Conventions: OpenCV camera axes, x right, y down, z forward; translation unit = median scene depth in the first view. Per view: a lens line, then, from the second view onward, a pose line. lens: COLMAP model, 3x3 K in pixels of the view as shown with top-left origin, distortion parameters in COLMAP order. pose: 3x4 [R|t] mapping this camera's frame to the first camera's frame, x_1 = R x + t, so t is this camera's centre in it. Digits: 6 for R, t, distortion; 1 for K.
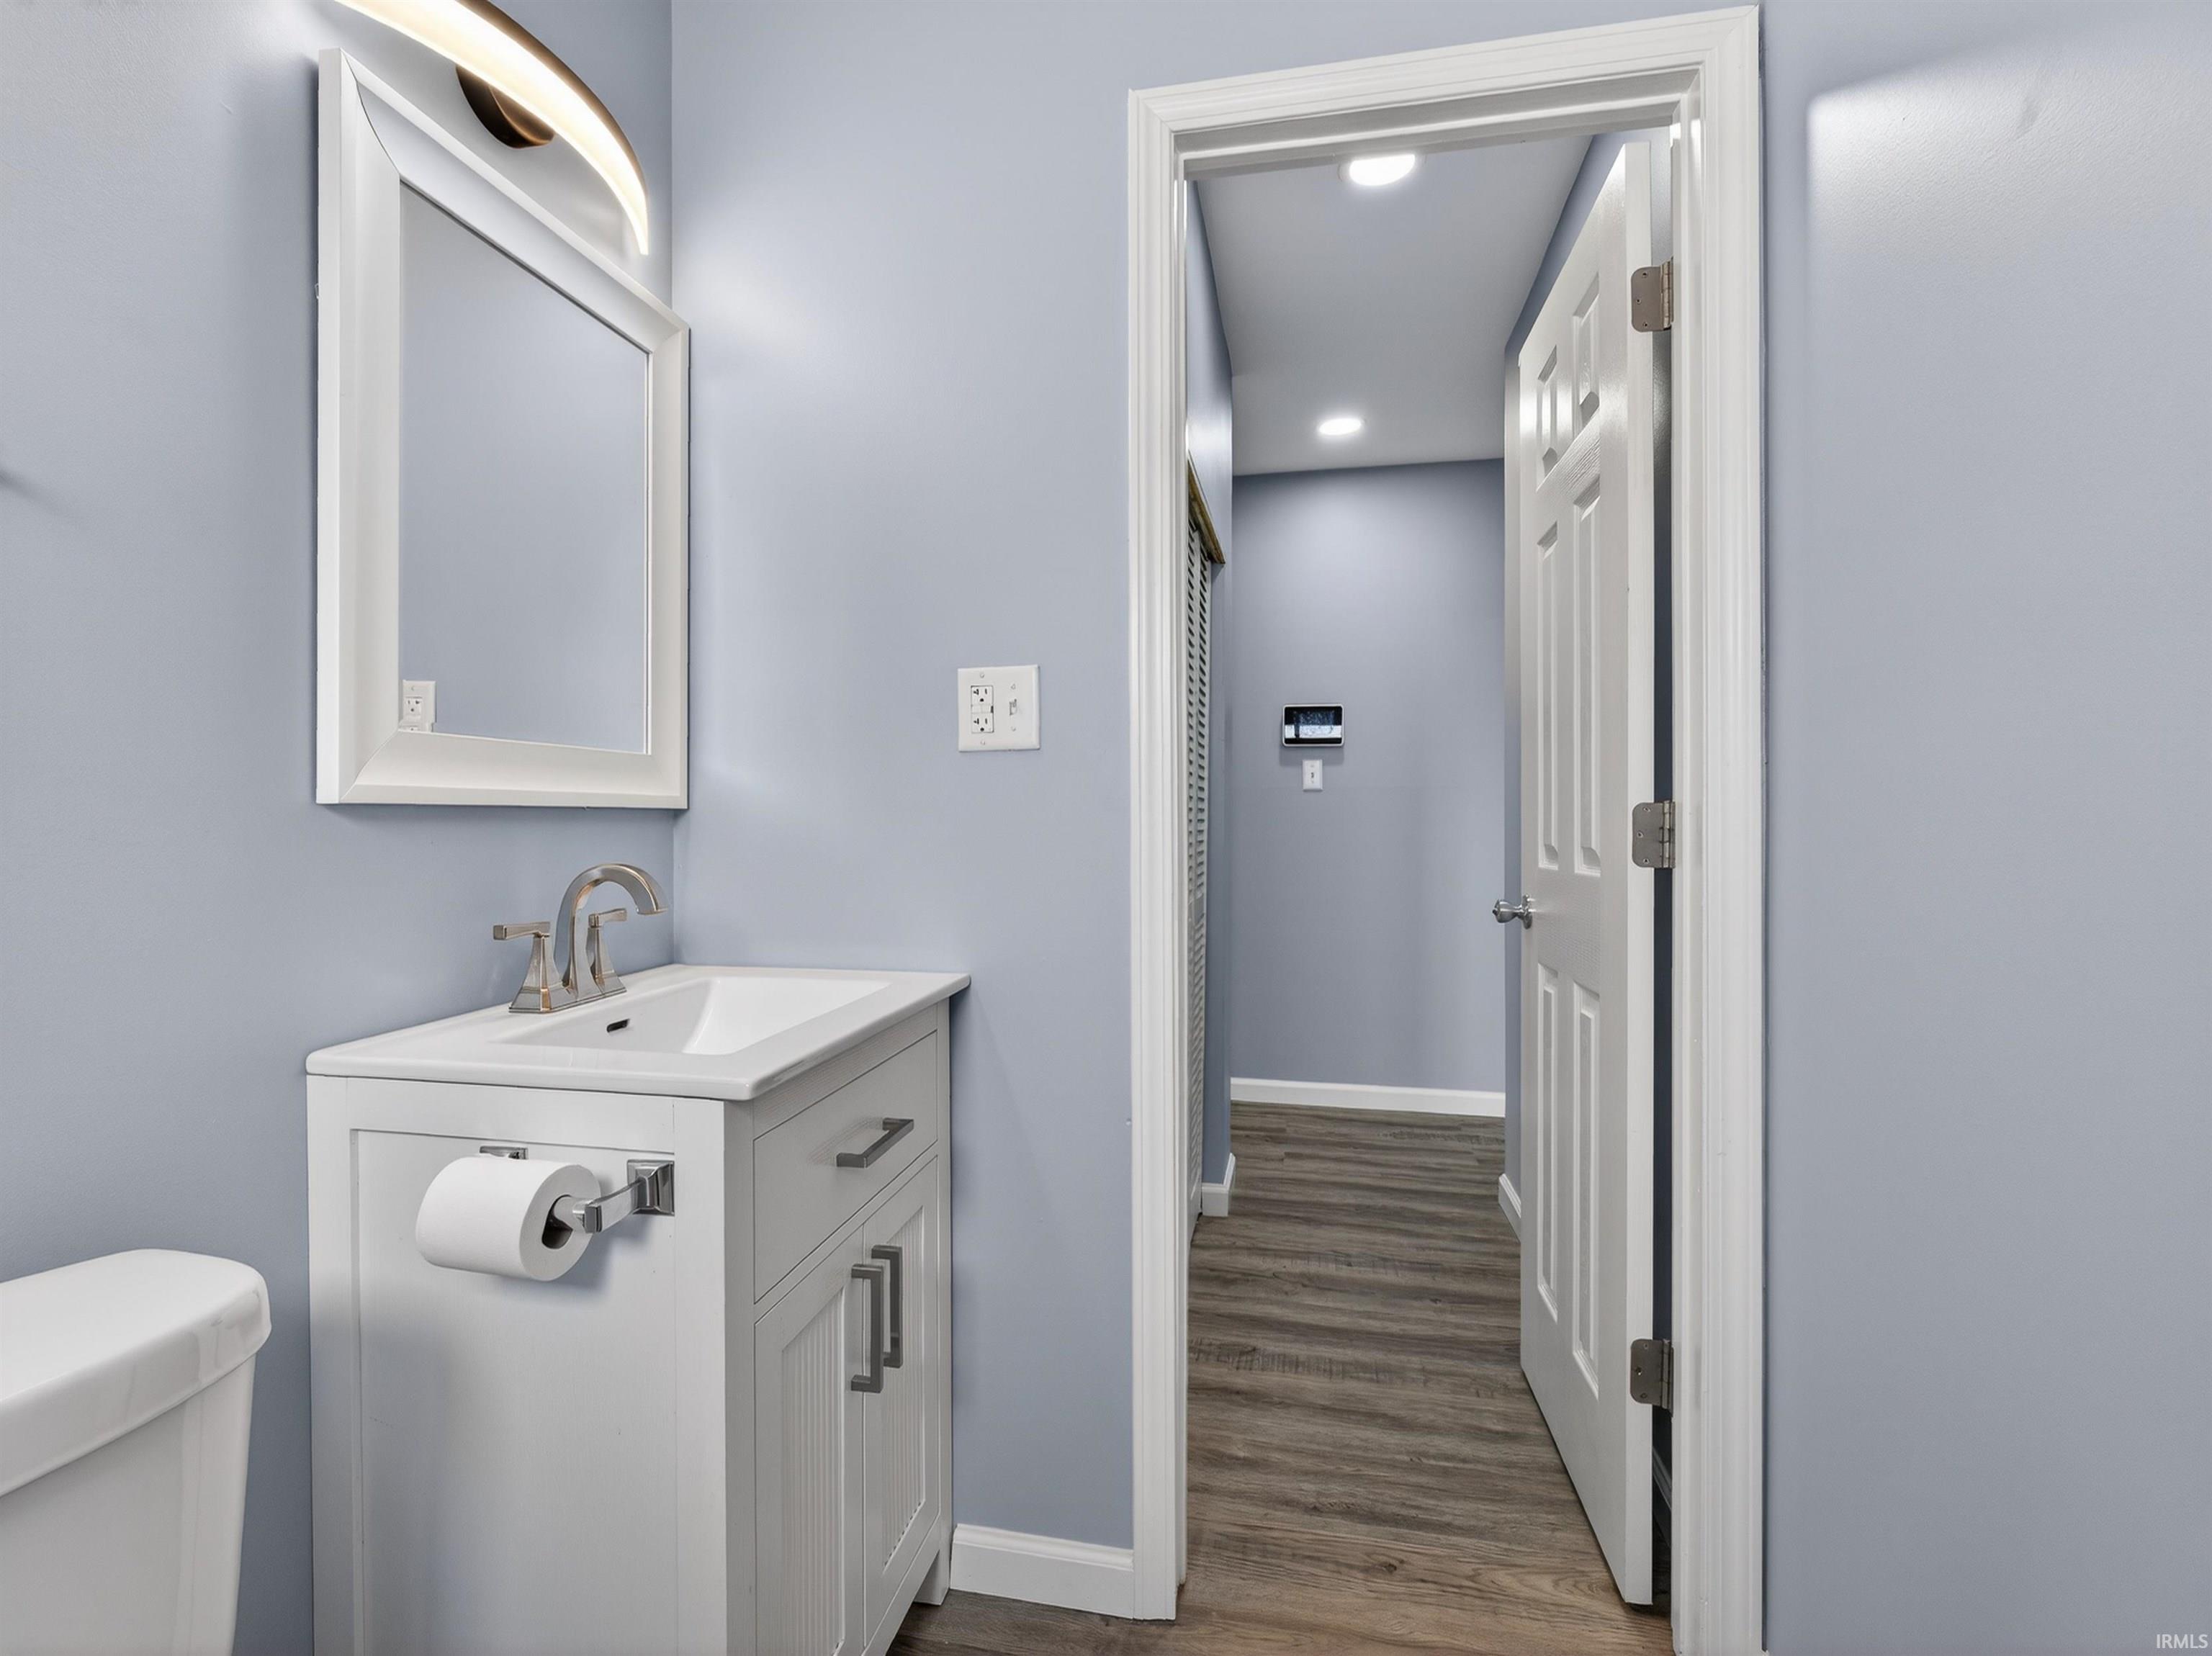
lens RADIAL K [[1049.6, 0, 1089.4], [0, 1049.6, 827.5], [0, 0, 1]] dist [-0.001402, -0.000843]
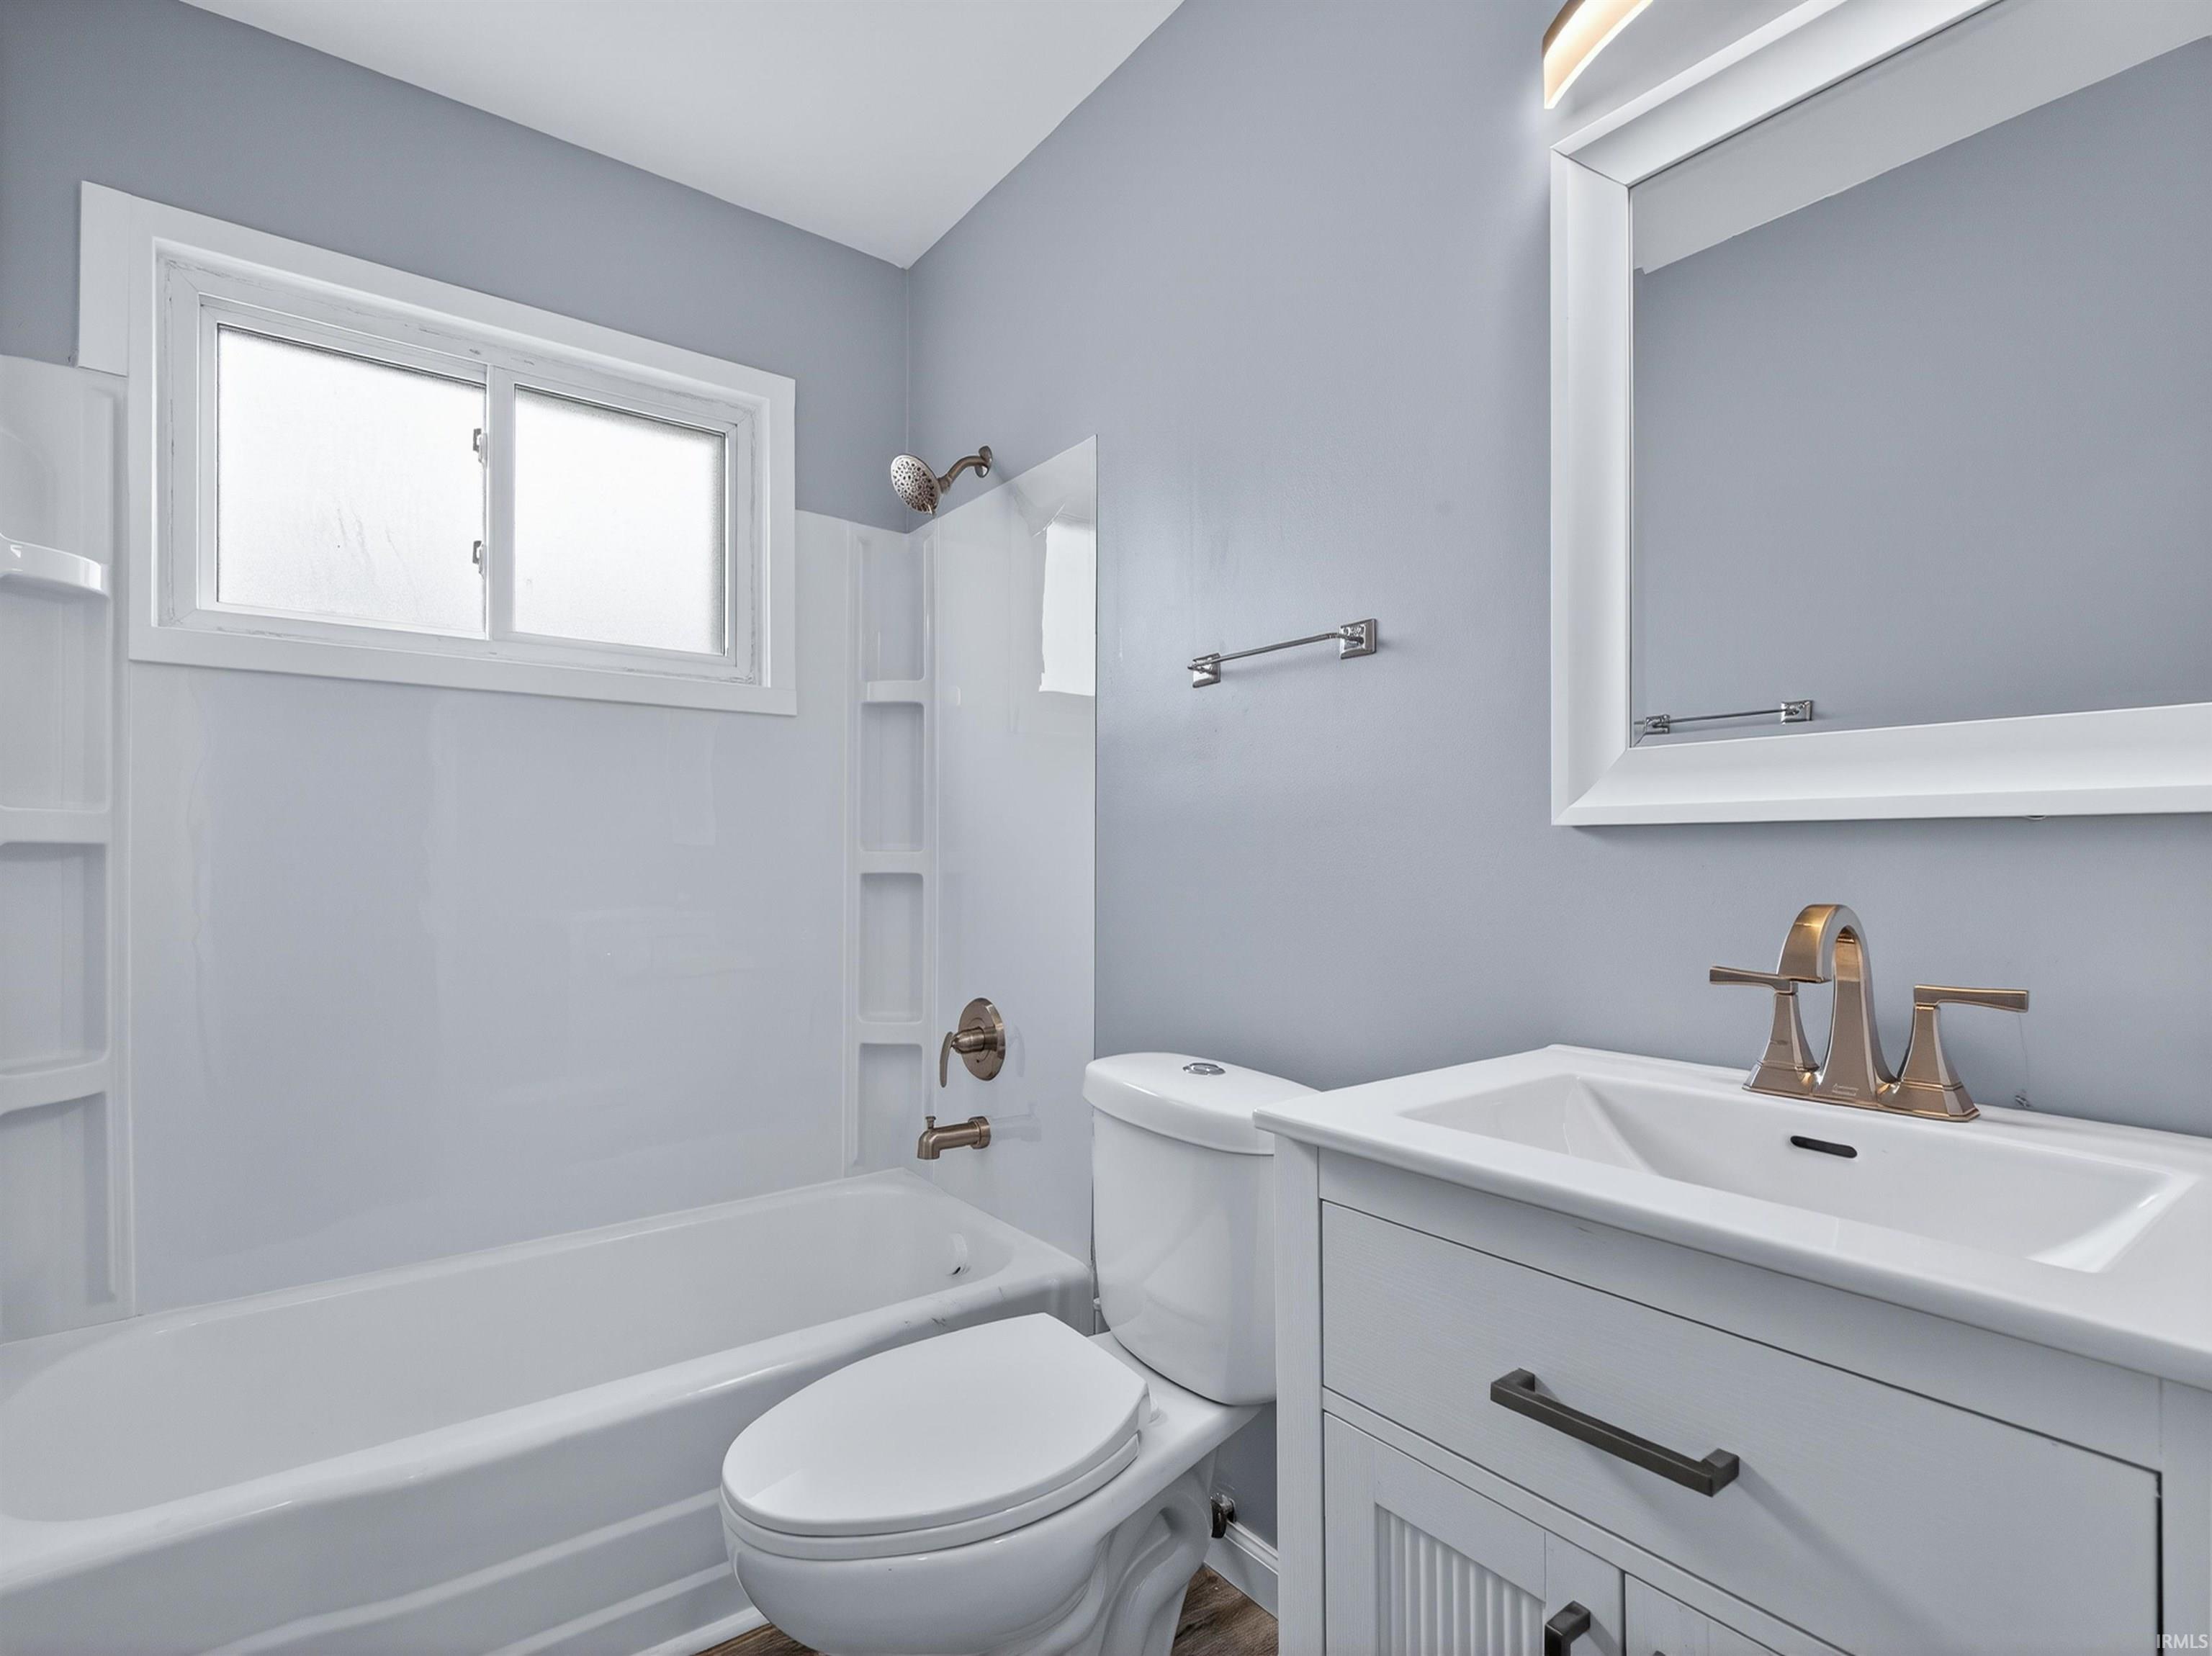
lens RADIAL K [[1076.6, 0, 1105.0], [0, 1076.6, 853.1], [0, 0, 1]] dist [-0.002475, 0.001334]
pose [[-0.661139, -0.003817, -0.750253, 0.509889], [-0.003769, 0.999991, -0.001765, 0.011712], [0.750254, 0.001661, -0.661148, 1.411000]]
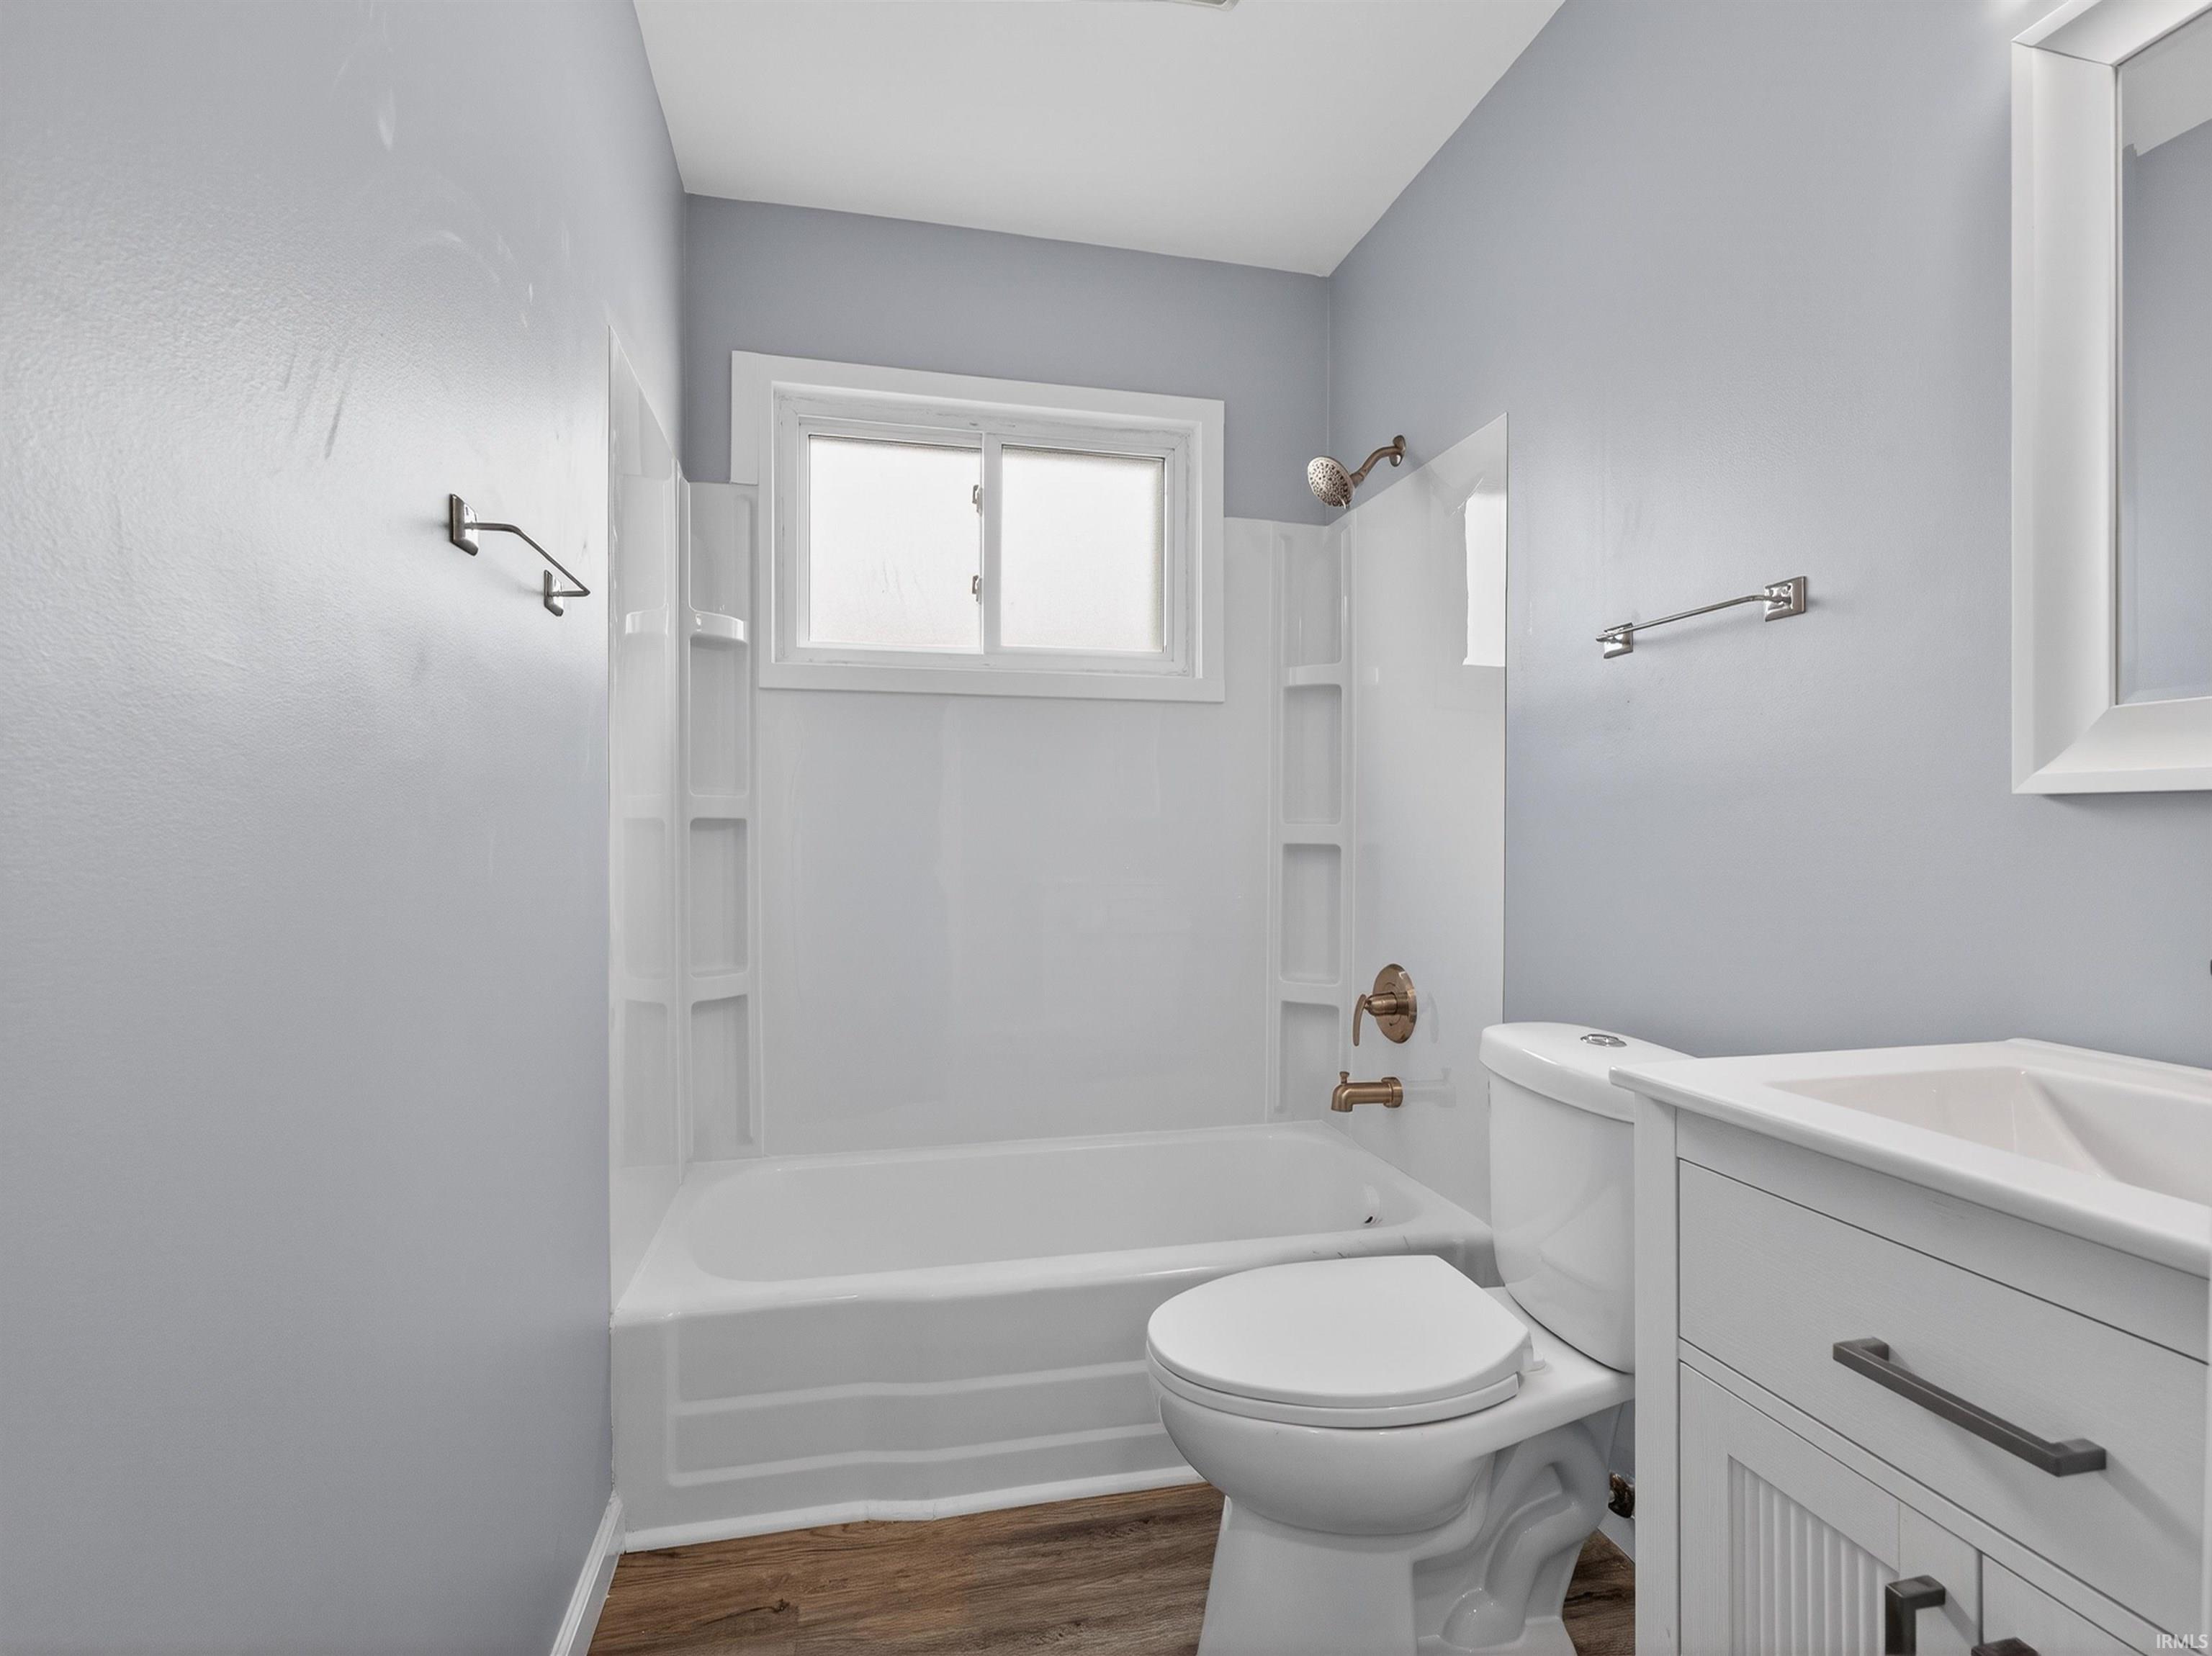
lens RADIAL K [[1049.6, 0, 1089.4], [0, 1049.6, 827.5], [0, 0, 1]] dist [-0.001402, -0.000843]
pose [[-0.910203, -0.002832, -0.414153, 0.558021], [-0.003538, 0.999993, 0.000938, 0.012156], [0.414148, 0.002319, -0.910207, 1.565745]]
